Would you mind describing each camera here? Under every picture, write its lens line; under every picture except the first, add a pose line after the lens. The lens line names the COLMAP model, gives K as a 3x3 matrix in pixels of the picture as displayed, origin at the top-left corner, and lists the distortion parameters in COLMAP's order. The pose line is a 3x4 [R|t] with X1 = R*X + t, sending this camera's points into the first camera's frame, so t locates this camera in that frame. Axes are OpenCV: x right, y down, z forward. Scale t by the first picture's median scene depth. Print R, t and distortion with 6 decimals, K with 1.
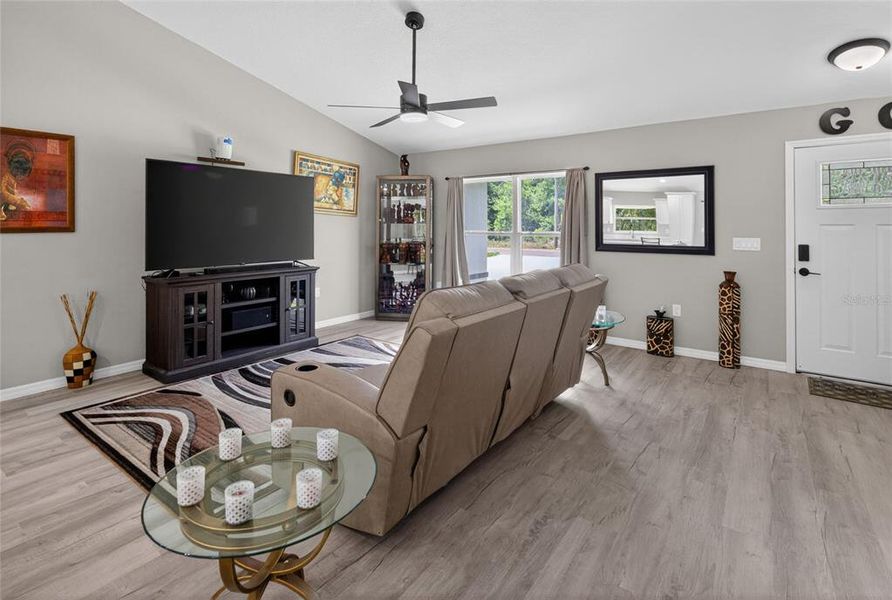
lens RADIAL K [[434.0, 0, 440.5], [0, 434.0, 221.7], [0, 0, 1]] dist [-0.002839, -0.000834]
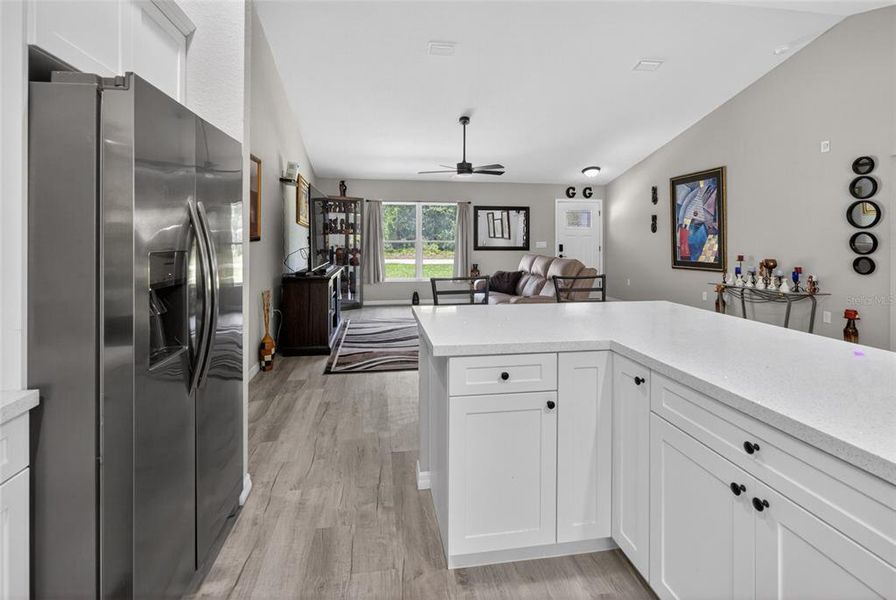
lens RADIAL K [[431.8, 0, 445.7], [0, 431.8, 235.9], [0, 0, 1]] dist [-0.003660, 0.000054]
pose [[0.703039, 0.000573, 0.711151, -1.077581], [-0.008174, 0.999940, 0.007275, -0.002916], [-0.711104, -0.010928, 0.703002, -0.157898]]
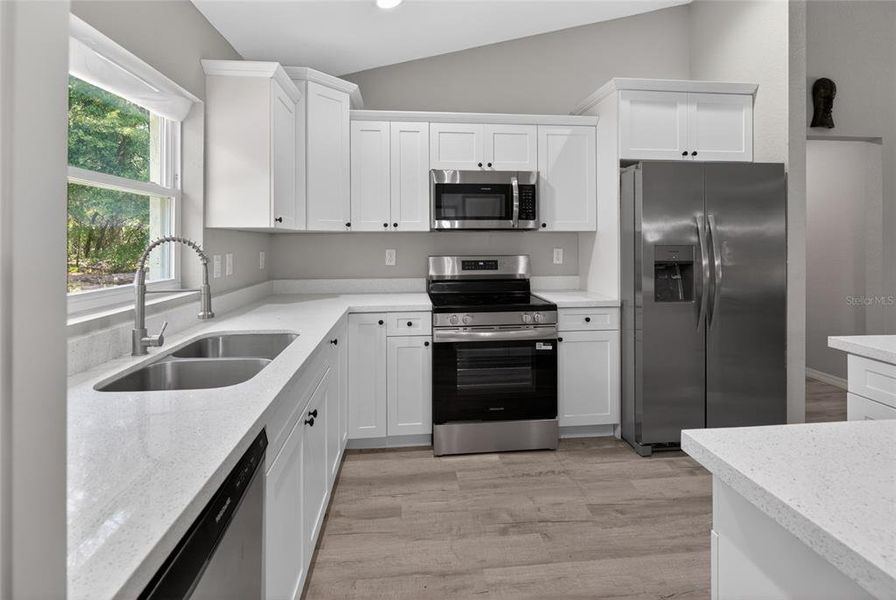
lens RADIAL K [[431.8, 0, 451.2], [0, 431.8, 238.6], [0, 0, 1]] dist [-0.003660, 0.000054]
pose [[0.670314, -0.003871, -0.742067, -0.766605], [0.009348, 0.999951, 0.003228, -0.000226], [0.742019, -0.009101, 0.670317, -0.407735]]
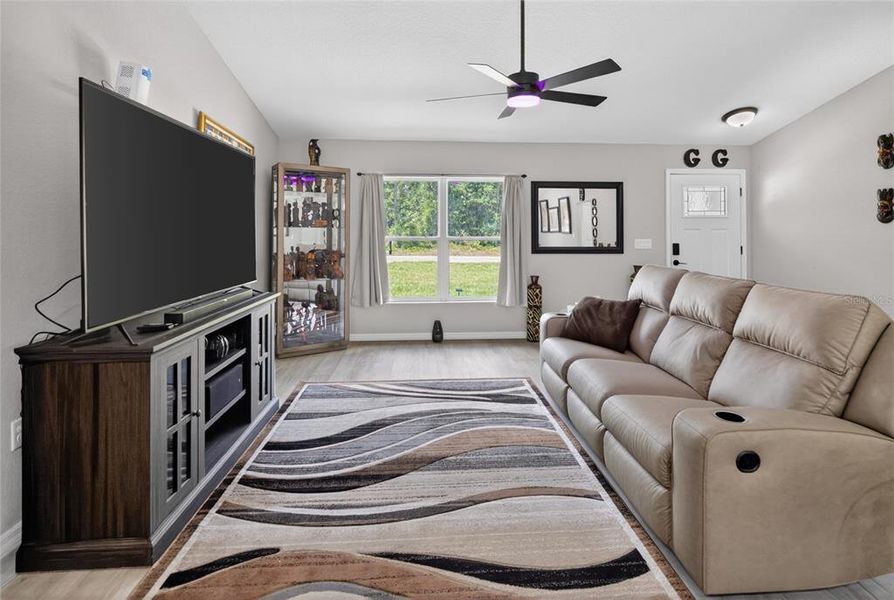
lens RADIAL K [[435.0, 0, 447.6], [0, 435.0, 229.2], [0, 0, 1]] dist [-0.002839, -0.000834]
pose [[0.766227, 0.000615, 0.642570, -0.555966], [-0.005662, 0.999967, 0.005794, 0.002860], [-0.642545, -0.008078, 0.766205, 0.347024]]
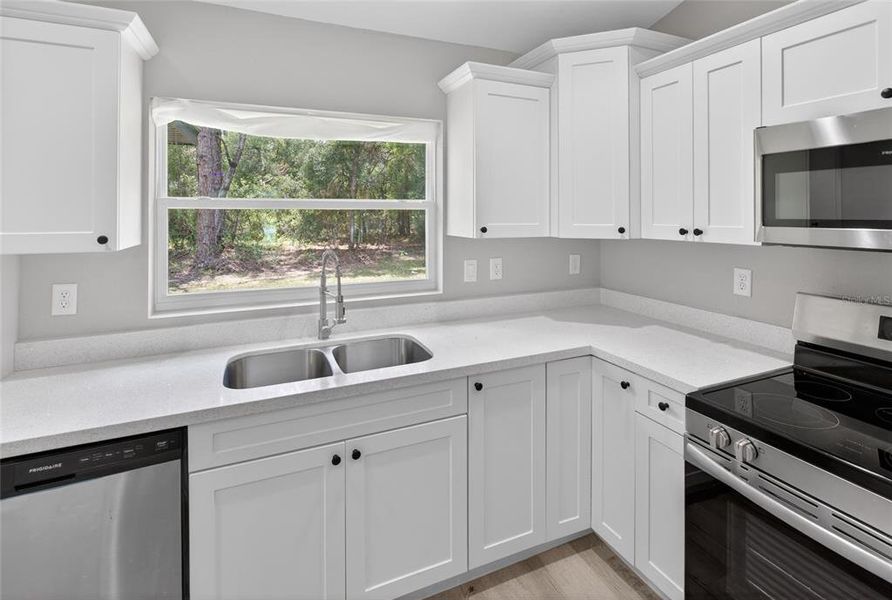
lens RADIAL K [[434.0, 0, 458.0], [0, 434.0, 211.7], [0, 0, 1]] dist [-0.002839, -0.000834]
pose [[-0.486138, 0.001300, -0.873881, -0.860343], [0.008092, 0.999963, -0.003015, -0.038238], [0.873845, -0.008537, -0.486130, -0.032699]]
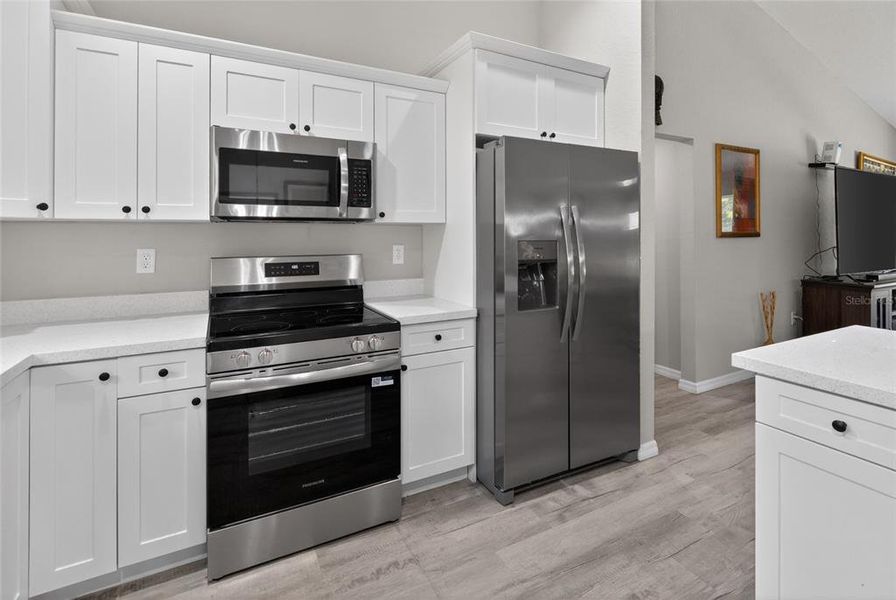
lens RADIAL K [[431.8, 0, 451.6], [0, 431.8, 231.0], [0, 0, 1]] dist [-0.003660, 0.000054]
pose [[0.900082, -0.002403, -0.435714, -0.872873], [0.004578, 0.999982, 0.003942, 0.000192], [0.435696, -0.005542, 0.900077, -0.272441]]
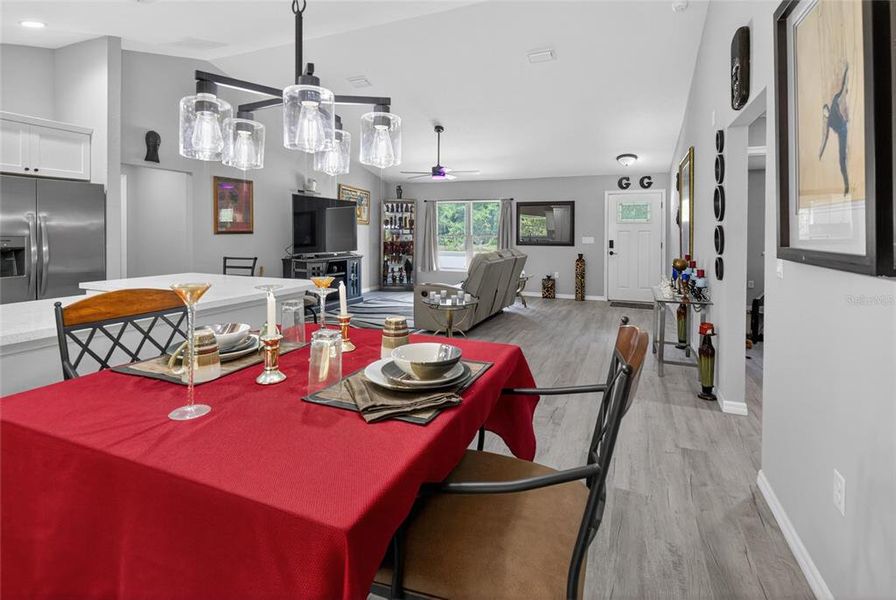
lens RADIAL K [[431.8, 0, 446.1], [0, 431.8, 236.4], [0, 0, 1]] dist [-0.003660, 0.000054]
pose [[0.972750, -0.001199, 0.231852, -0.387435], [-0.003855, 0.999765, 0.021346, -0.006707], [-0.231823, -0.021658, 0.972517, -0.765842]]
